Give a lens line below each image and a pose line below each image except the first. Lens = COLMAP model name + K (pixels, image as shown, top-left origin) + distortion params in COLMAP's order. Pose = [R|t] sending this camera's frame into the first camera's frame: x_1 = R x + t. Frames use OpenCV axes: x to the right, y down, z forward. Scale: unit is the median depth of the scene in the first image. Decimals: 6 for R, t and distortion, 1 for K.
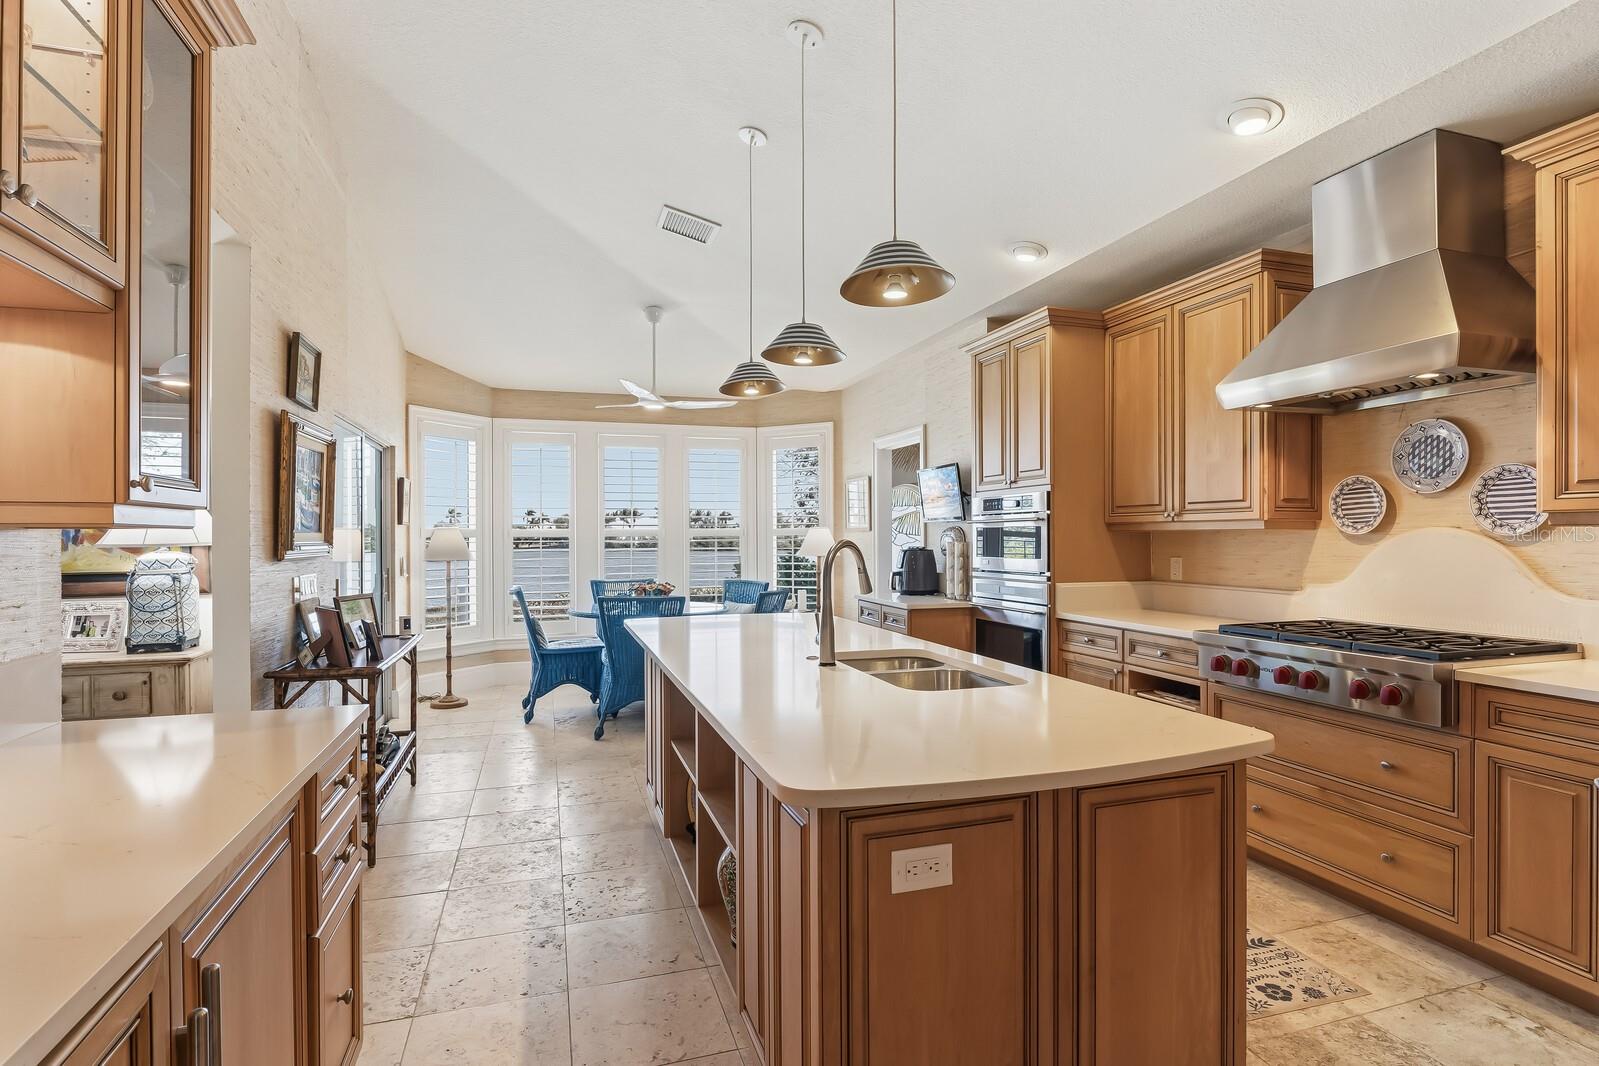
lens RADIAL K [[802.1, 0, 796.5], [0, 802.1, 534.3], [0, 0, 1]] dist [-0.012225, 0.002815]
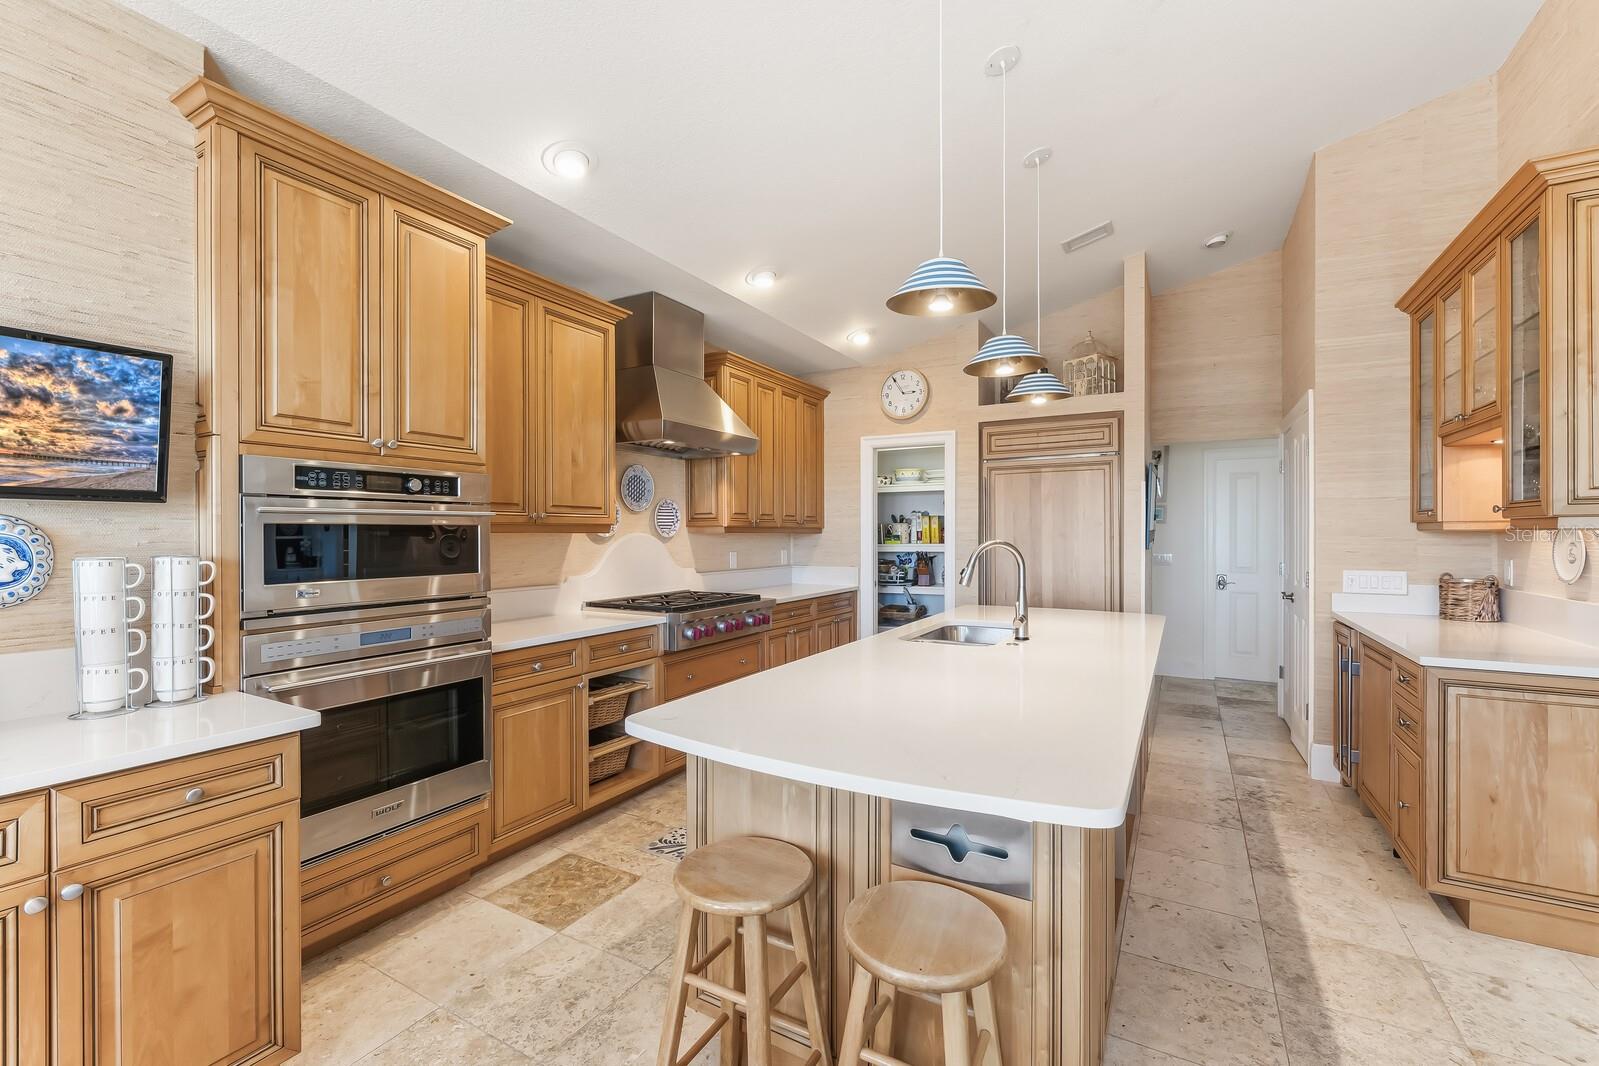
lens RADIAL K [[683.8, 0, 797.3], [0, 683.8, 535.8], [0, 0, 1]] dist [-0.001737, 0.000403]
pose [[-0.679675, 0.005990, 0.733489, -0.337780], [0.003650, 0.999982, -0.004784, 0.004249], [-0.733505, -0.000574, -0.679684, 1.309958]]
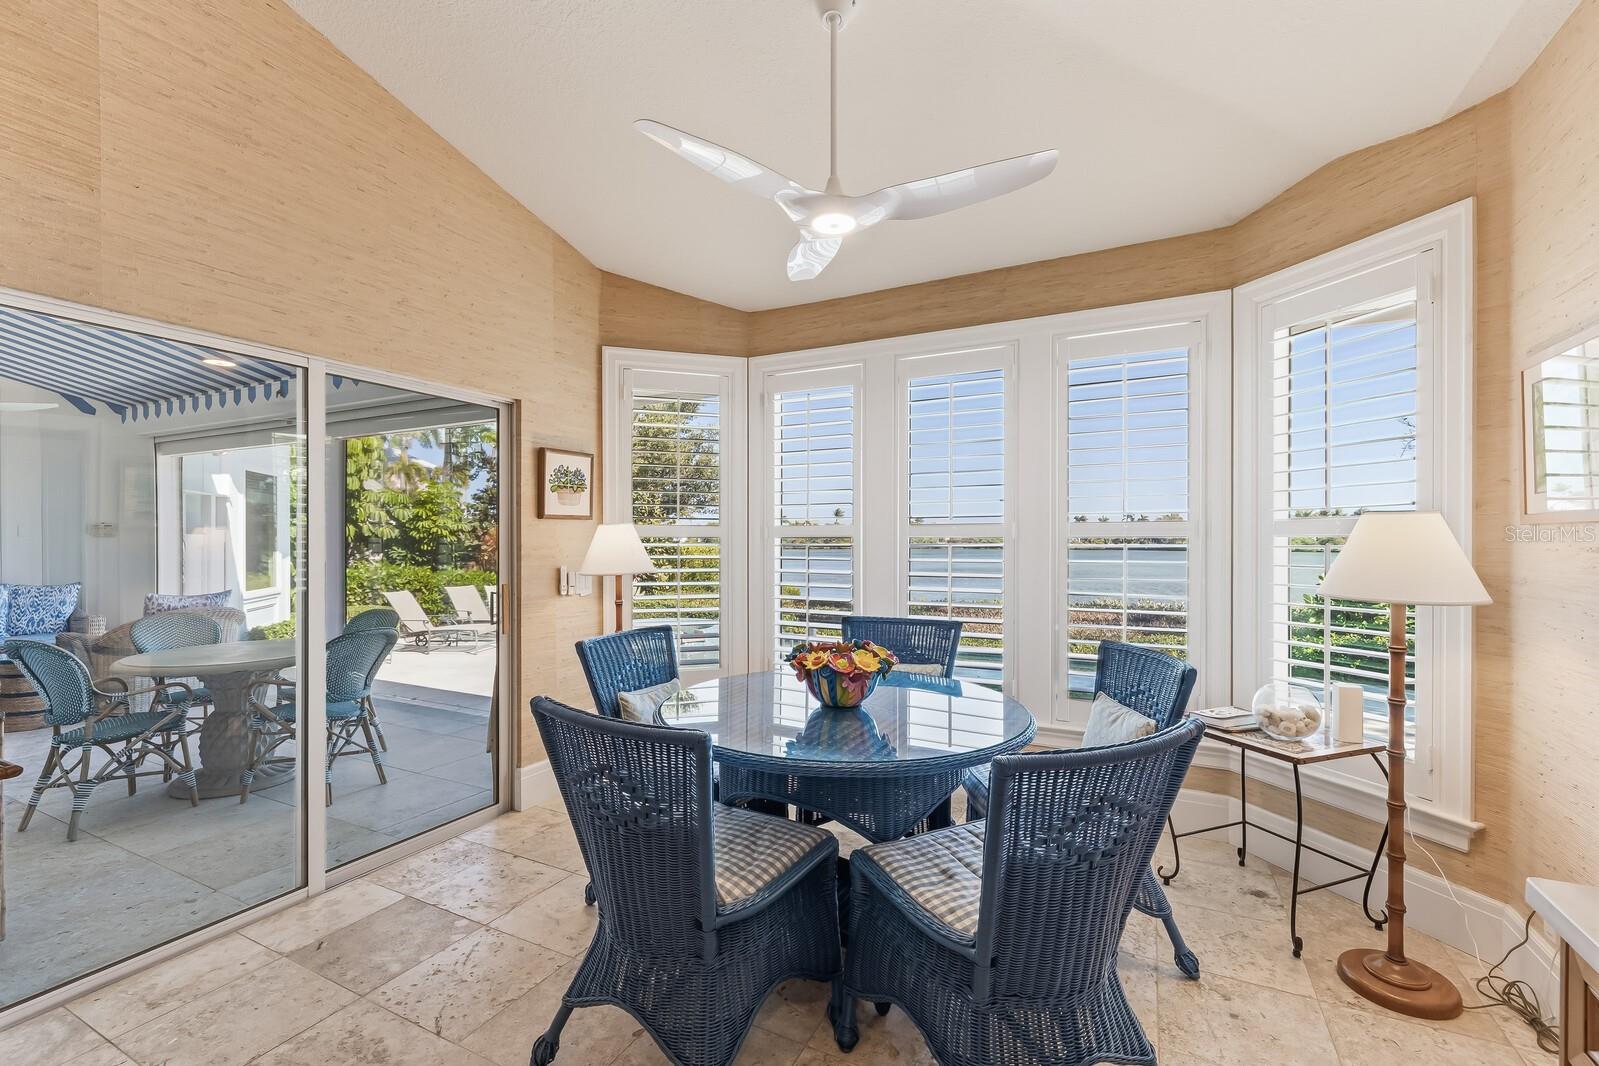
lens RADIAL K [[683.8, 0, 798.6], [0, 683.8, 538.2], [0, 0, 1]] dist [-0.001737, 0.000403]
pose [[0.708258, 0.004757, -0.705937, 0.090974], [-0.000311, 0.999979, 0.006426, 0.000339], [0.705953, -0.004332, 0.708245, 1.135979]]
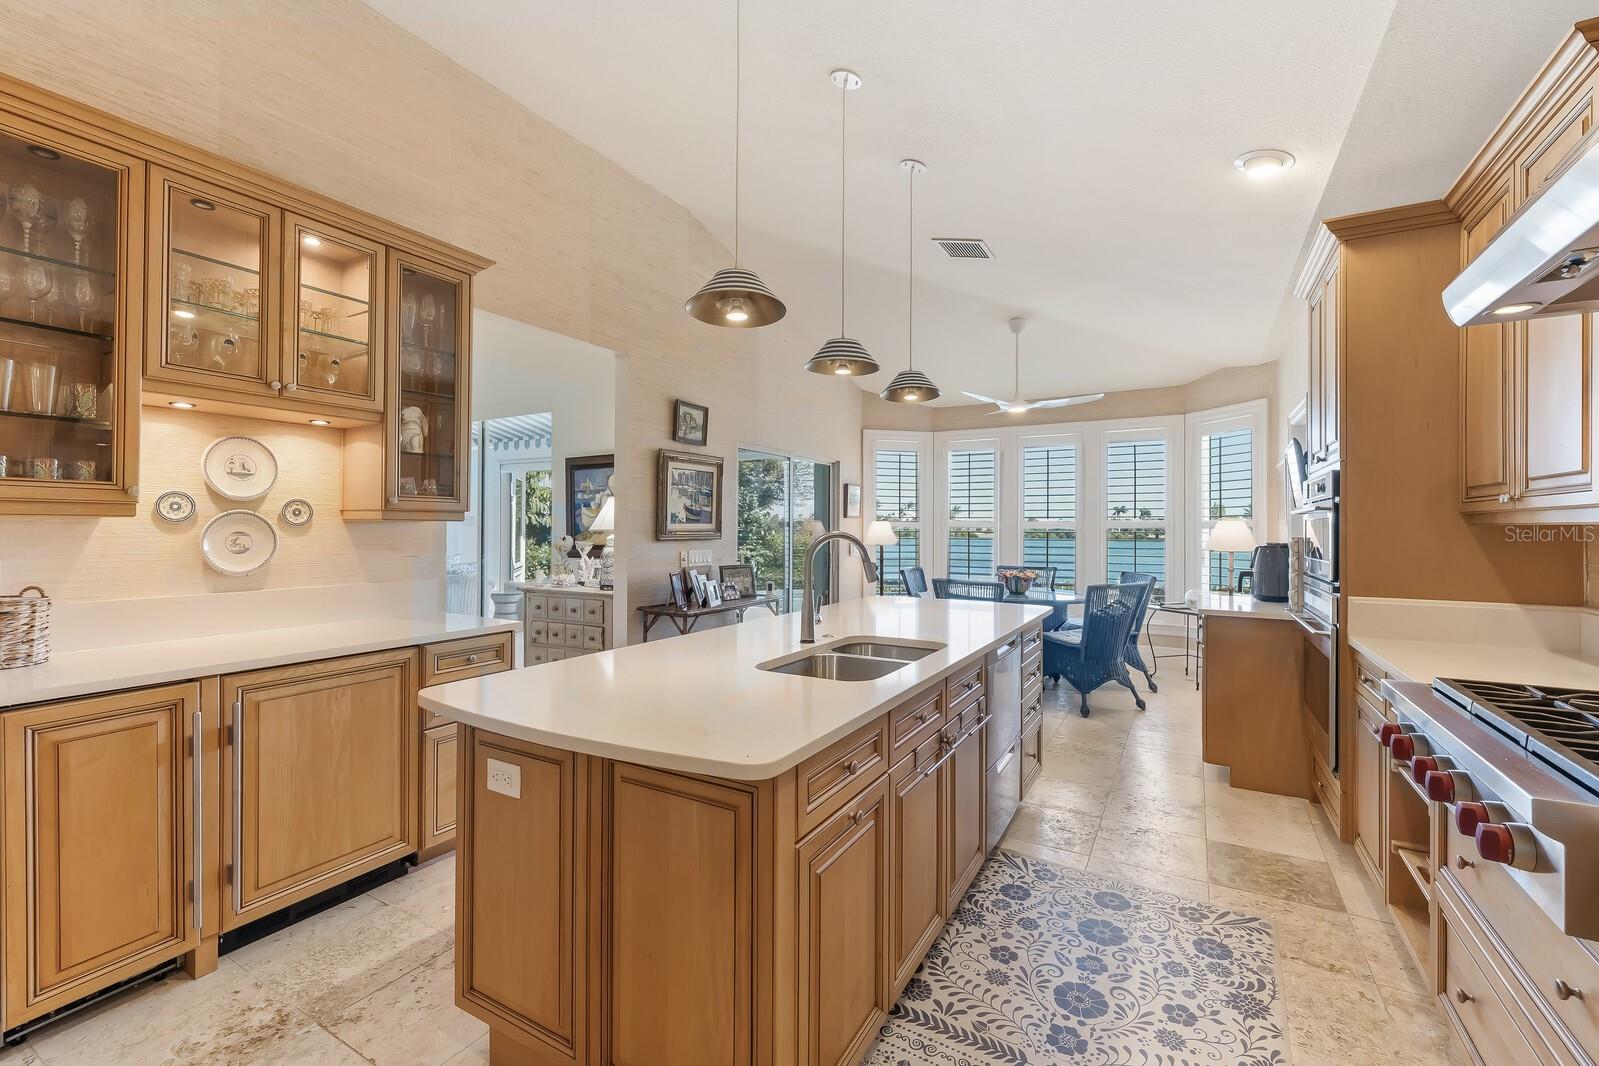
lens RADIAL K [[683.8, 0, 786.9], [0, 683.8, 526.0], [0, 0, 1]] dist [-0.001737, 0.000403]
pose [[0.661914, 0.005673, -0.749558, 0.485929], [-0.005344, 0.999982, 0.002849, -0.002250], [0.749561, 0.002120, 0.661932, 0.223612]]
